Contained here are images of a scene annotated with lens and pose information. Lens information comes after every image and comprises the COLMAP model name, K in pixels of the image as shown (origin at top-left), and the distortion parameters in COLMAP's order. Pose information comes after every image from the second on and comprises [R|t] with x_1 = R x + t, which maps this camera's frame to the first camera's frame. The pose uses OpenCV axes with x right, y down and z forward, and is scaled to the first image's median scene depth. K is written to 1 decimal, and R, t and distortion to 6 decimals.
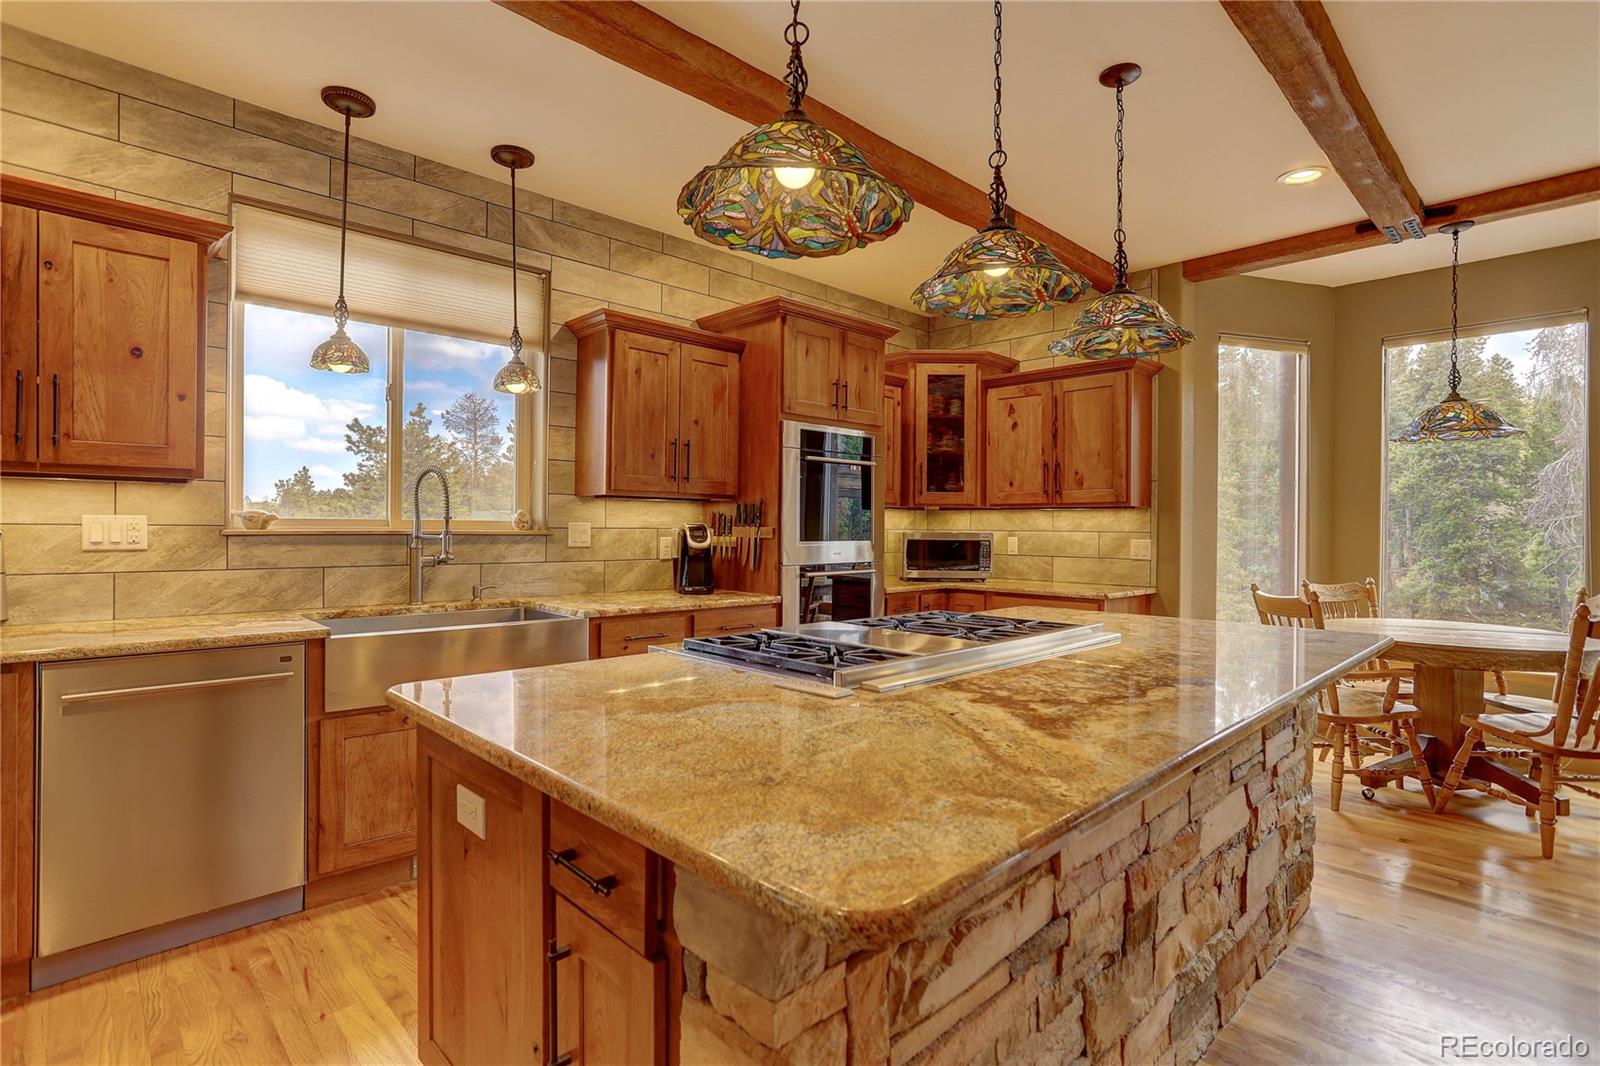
lens RADIAL K [[804.2, 0, 771.3], [0, 804.2, 522.0], [0, 0, 1]] dist [0.000261, 0.000457]
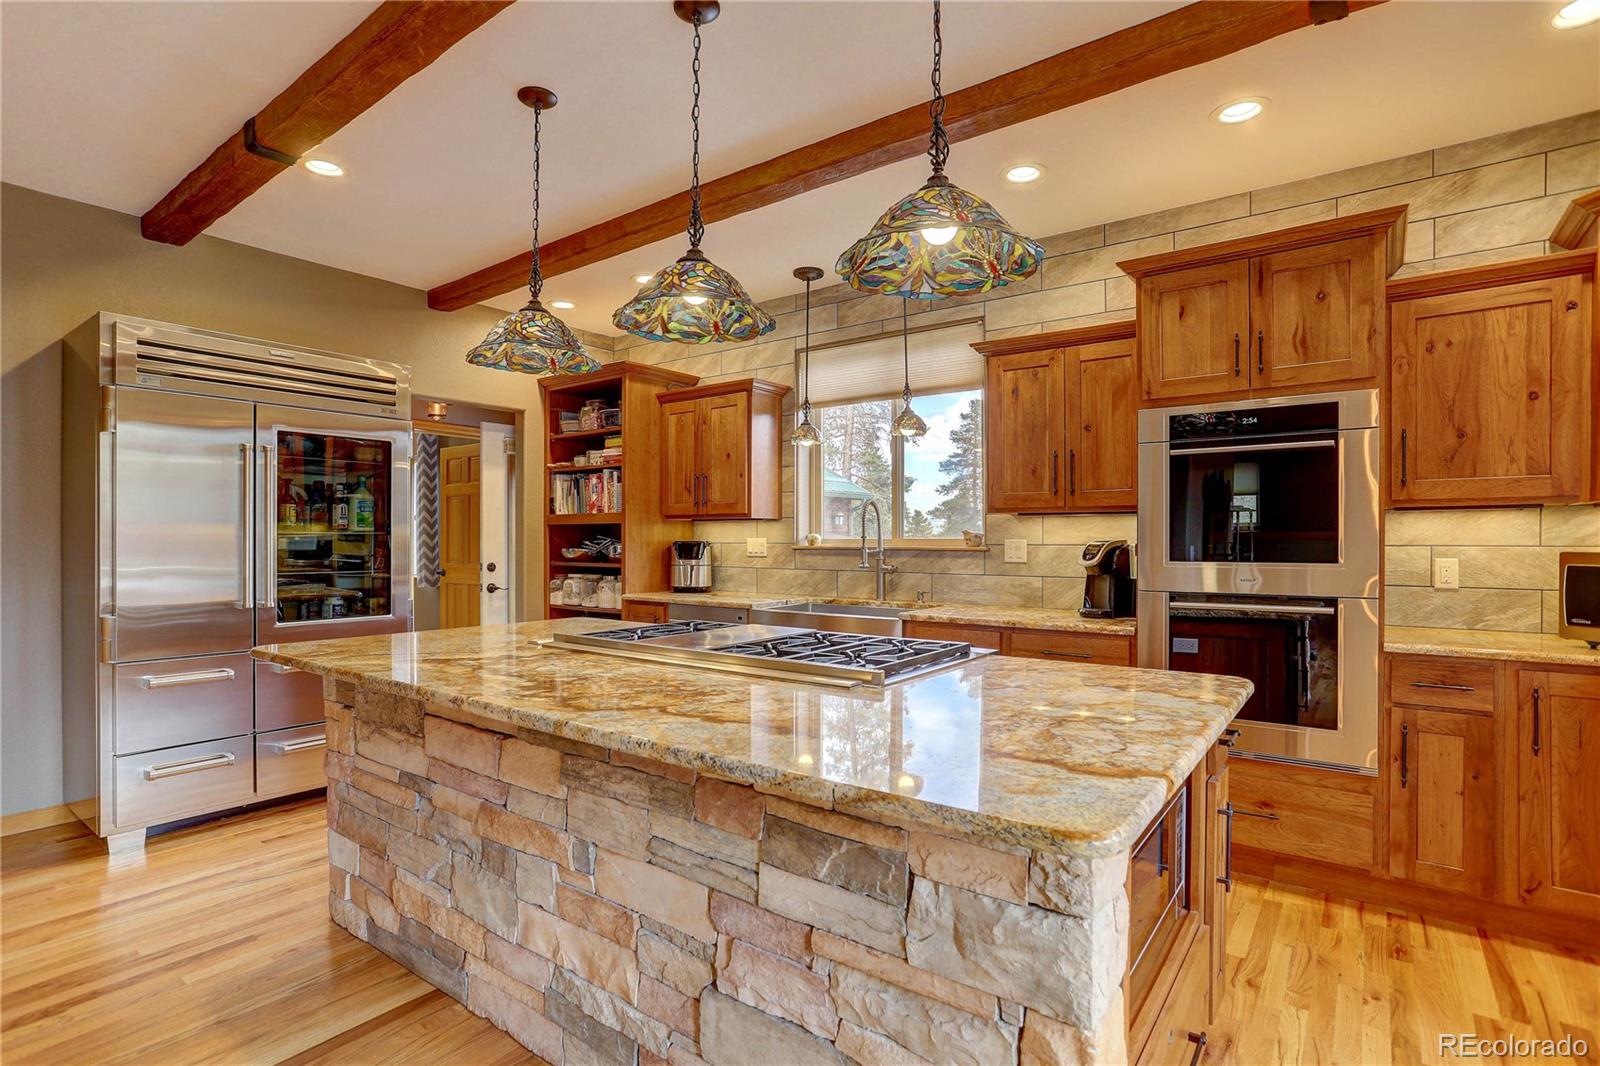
lens RADIAL K [[769.3, 0, 800.0], [0, 769.3, 533.0], [0, 0, 1]] dist [-0.001536, -0.000103]
pose [[0.202306, -0.016492, -0.979183, 0.731319], [0.005604, 0.999861, -0.015683, 0.006610], [0.979306, -0.002315, 0.202371, 0.534619]]
